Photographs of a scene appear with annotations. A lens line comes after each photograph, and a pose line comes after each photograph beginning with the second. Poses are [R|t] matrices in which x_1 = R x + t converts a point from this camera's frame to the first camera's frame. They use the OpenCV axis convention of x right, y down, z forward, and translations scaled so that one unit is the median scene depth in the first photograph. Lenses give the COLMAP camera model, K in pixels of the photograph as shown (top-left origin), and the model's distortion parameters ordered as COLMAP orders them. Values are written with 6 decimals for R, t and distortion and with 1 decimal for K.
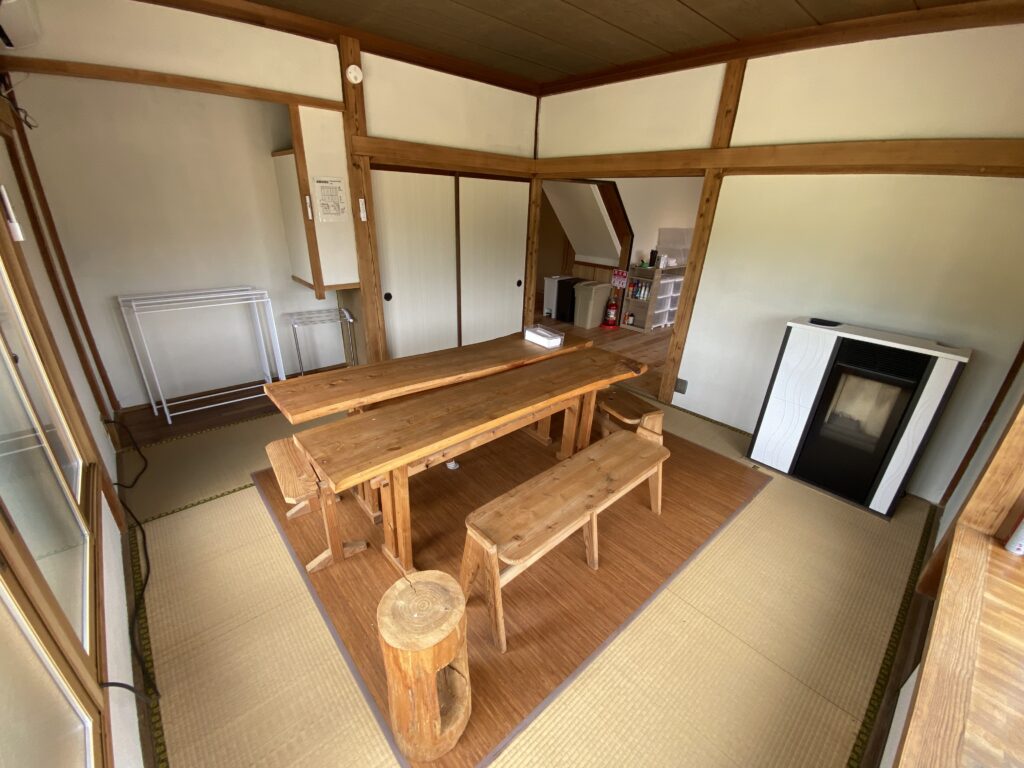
lens RADIAL K [[421.9, 0, 492.9], [0, 421.9, 382.4], [0, 0, 1]] dist [0.020086, -0.020934]
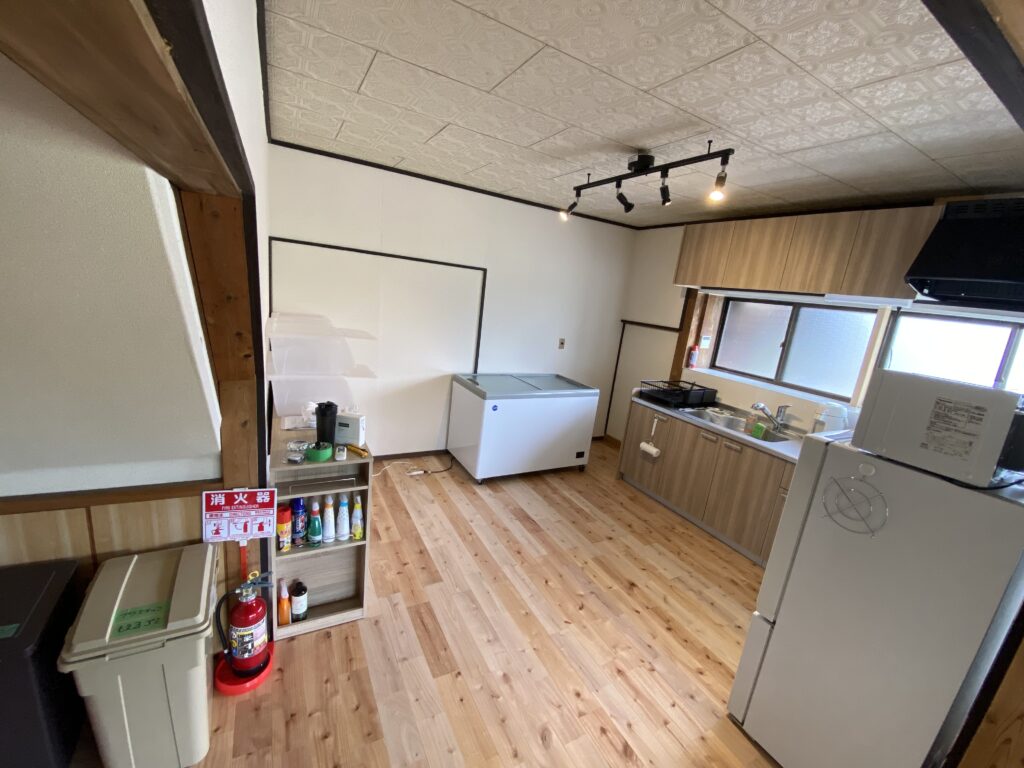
lens RADIAL K [[421.9, 0, 492.9], [0, 421.9, 382.4], [0, 0, 1]] dist [0.020086, -0.020934]
pose [[0.203170, -0.223012, 0.953408, 0.084796], [0.292440, 0.943094, 0.158281, -0.357938], [-0.934452, 0.246657, 0.256826, 0.812444]]
